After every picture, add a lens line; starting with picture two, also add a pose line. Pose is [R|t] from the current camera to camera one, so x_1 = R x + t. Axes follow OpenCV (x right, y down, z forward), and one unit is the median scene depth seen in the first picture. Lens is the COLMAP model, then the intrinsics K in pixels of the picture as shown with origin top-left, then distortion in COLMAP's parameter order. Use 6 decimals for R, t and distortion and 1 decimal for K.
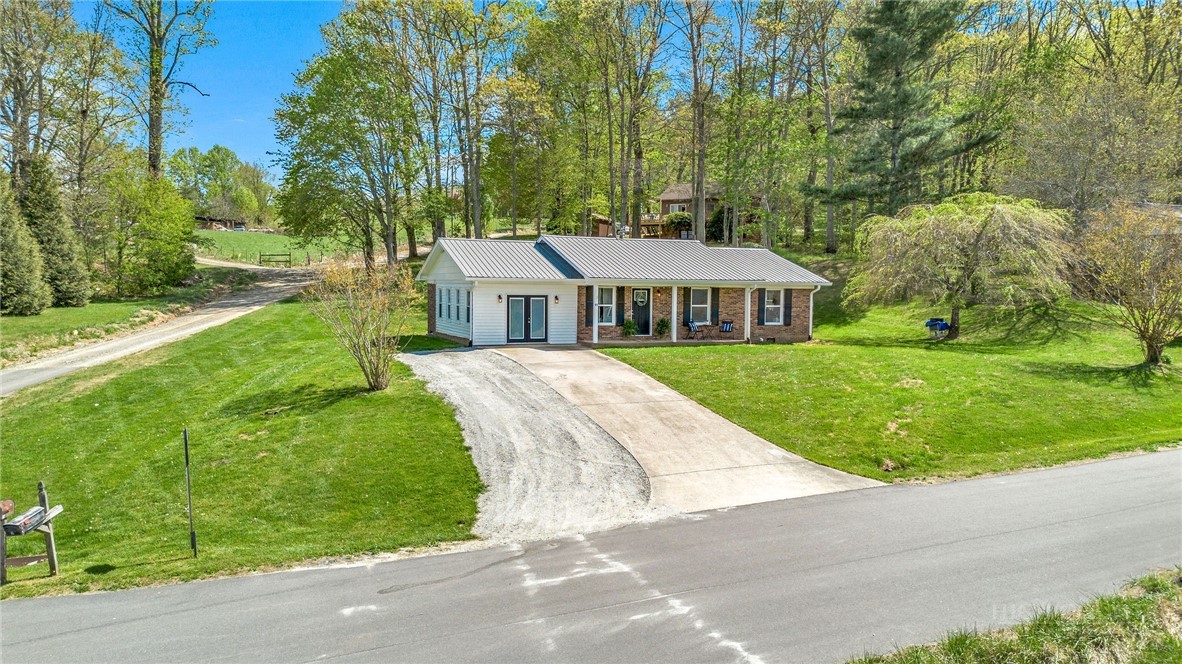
lens RADIAL K [[915.0, 0, 591.0], [0, 915.0, 332.0], [0, 0, 1]] dist [0.085953, -0.006094]
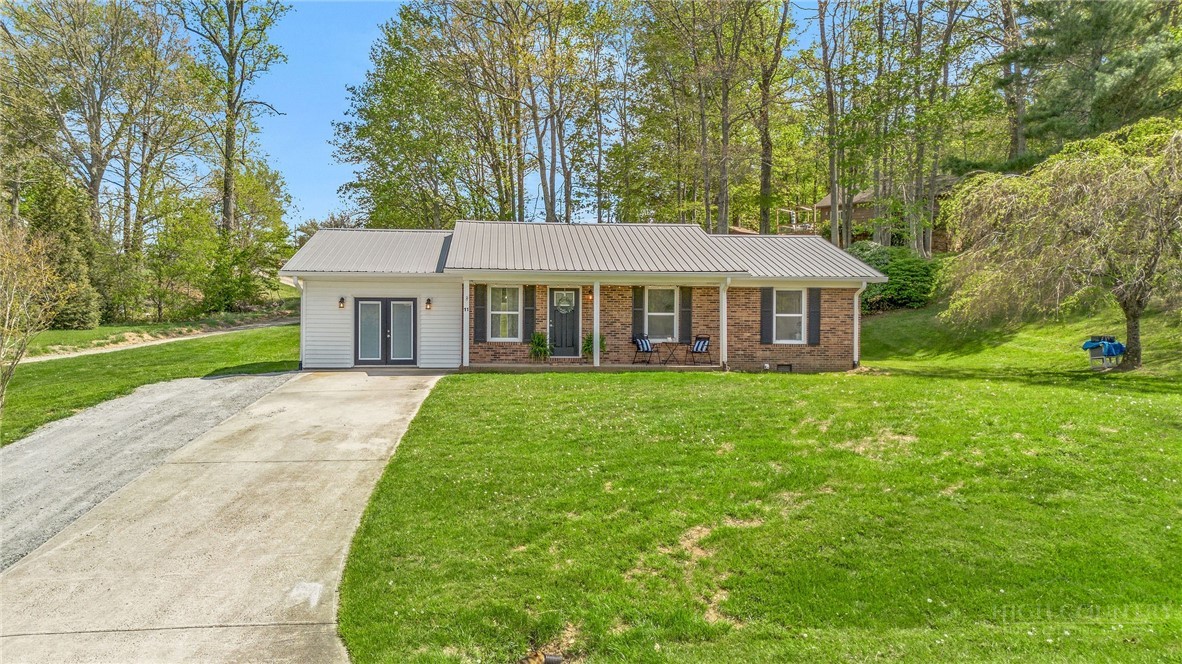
lens RADIAL K [[902.0, 0, 555.4], [0, 902.0, 326.5], [0, 0, 1]] dist [0.115815, -0.094747]
pose [[0.949045, -0.006120, -0.315082, 0.257595], [-0.010086, 0.998709, -0.049779, 0.014245], [0.314980, 0.050420, 0.947758, 0.358012]]
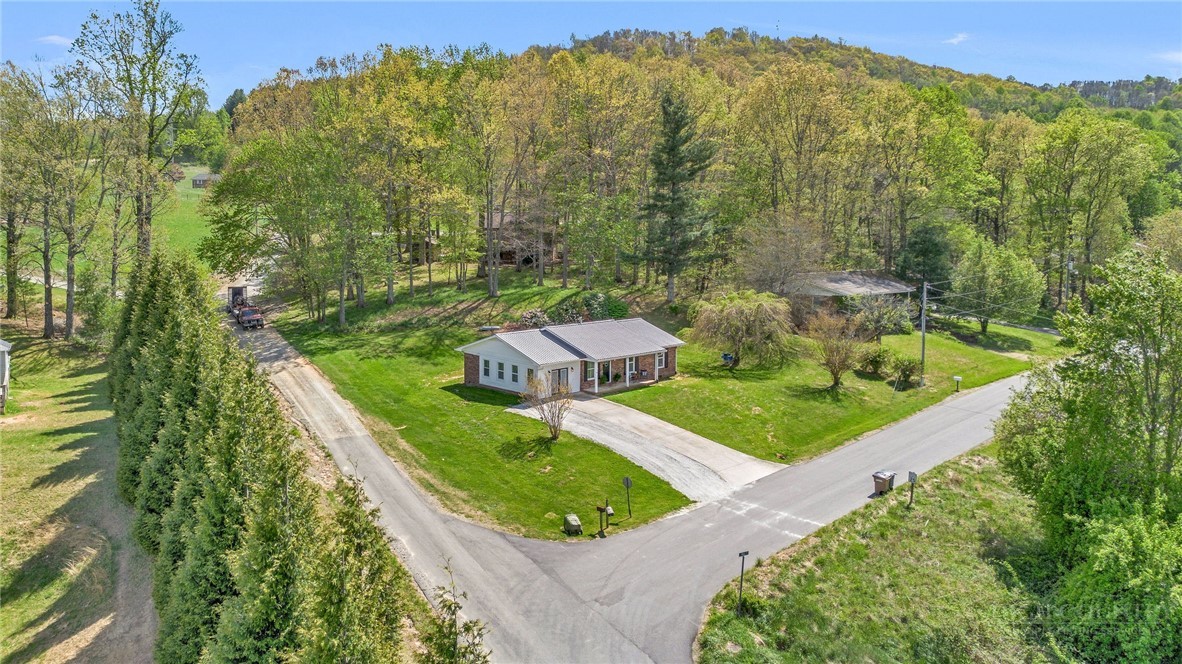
lens RADIAL K [[915.0, 0, 591.0], [0, 915.0, 332.0], [0, 0, 1]] dist [0.085953, -0.006094]
pose [[0.922544, -0.052022, 0.382369, -0.679244], [0.018545, 0.995703, 0.090724, -0.266943], [-0.385446, -0.076606, 0.919545, -0.696175]]
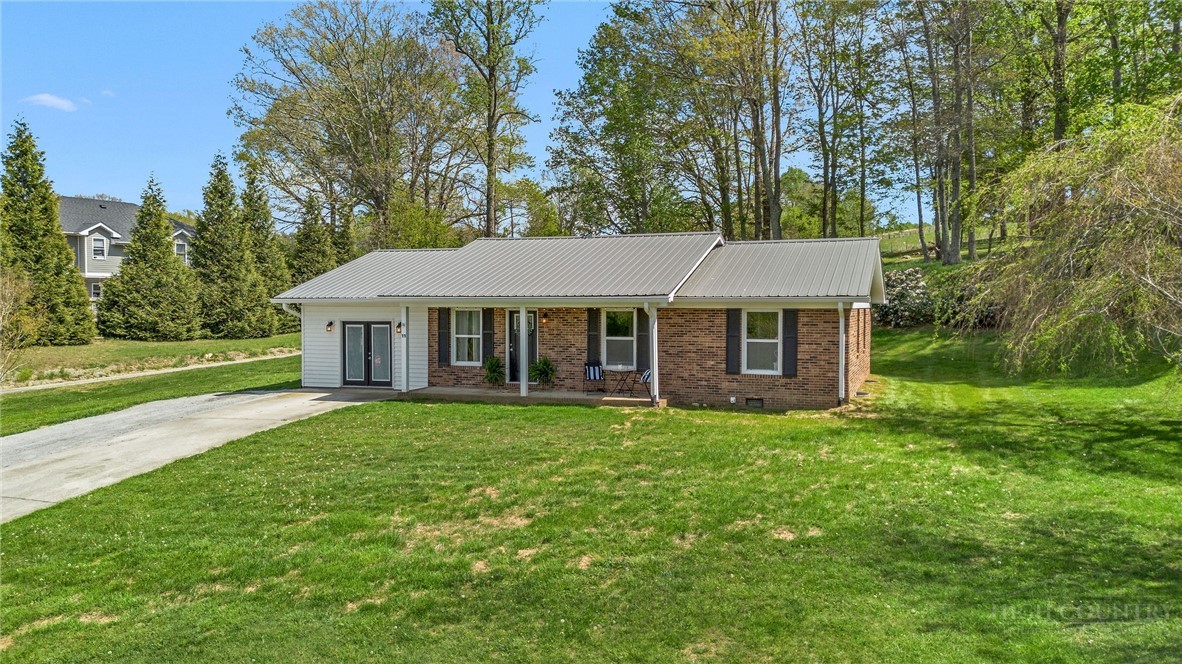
lens RADIAL K [[915.0, 0, 591.0], [0, 915.0, 332.0], [0, 0, 1]] dist [0.085953, -0.006094]
pose [[0.718182, 0.010029, -0.695783, 0.537421], [-0.023491, 0.999676, -0.009838, -0.026993], [0.695458, 0.023410, 0.718185, 0.560011]]
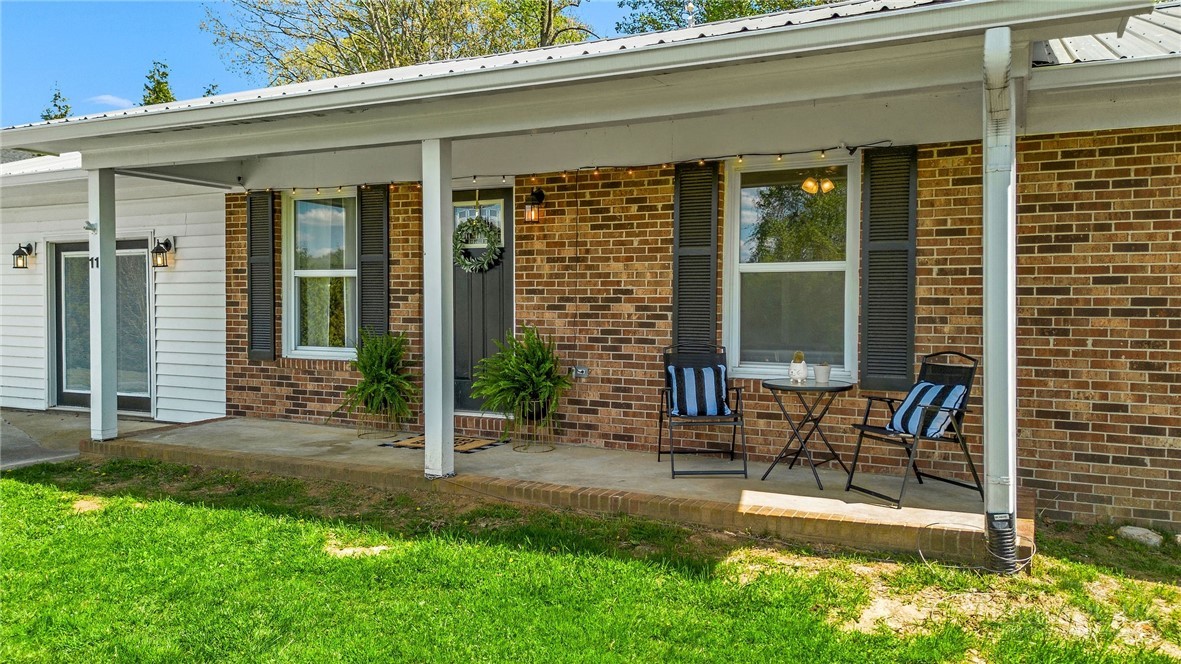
lens RADIAL K [[858.3, 0, 590.5], [0, 858.3, 332.0], [0, 0, 1]] dist [0.071061, -0.072502]
pose [[0.650576, 0.017985, -0.759228, 0.220152], [-0.031711, 0.999491, -0.003497, -0.015206], [0.758779, 0.026351, 0.650815, 0.883493]]
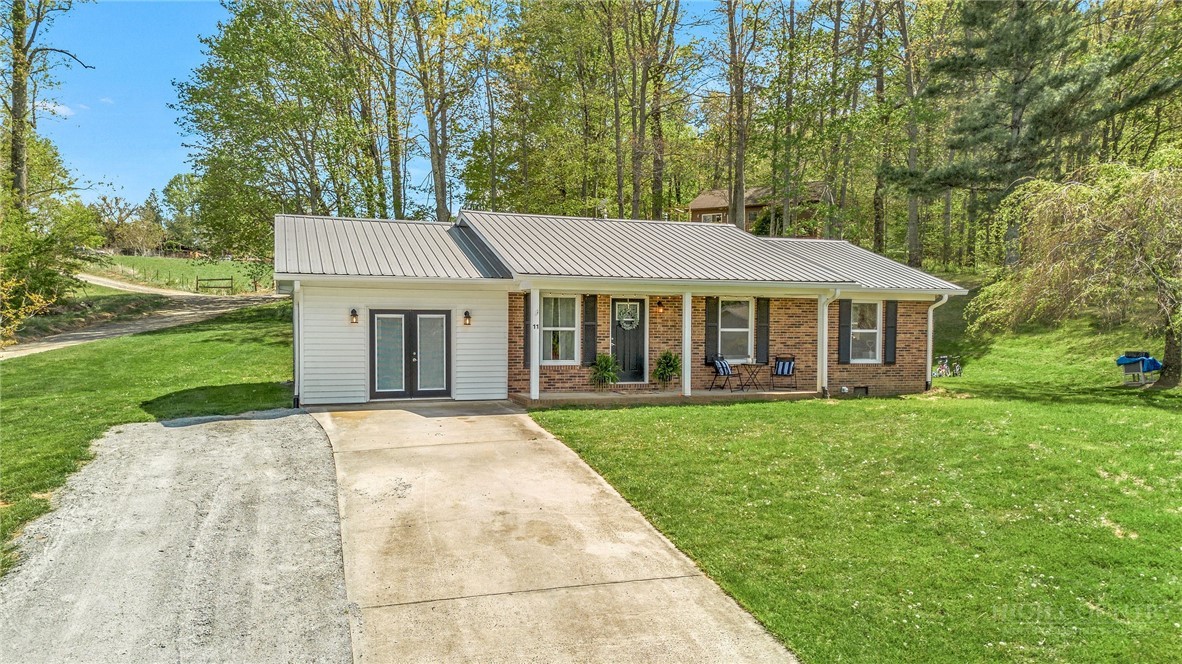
lens RADIAL K [[915.0, 0, 591.0], [0, 915.0, 332.0], [0, 0, 1]] dist [0.085953, -0.006094]
pose [[0.998936, -0.004807, -0.045873, 0.057043], [0.002891, 0.999124, -0.041755, -0.004157], [0.046034, 0.041578, 0.998074, 0.439607]]
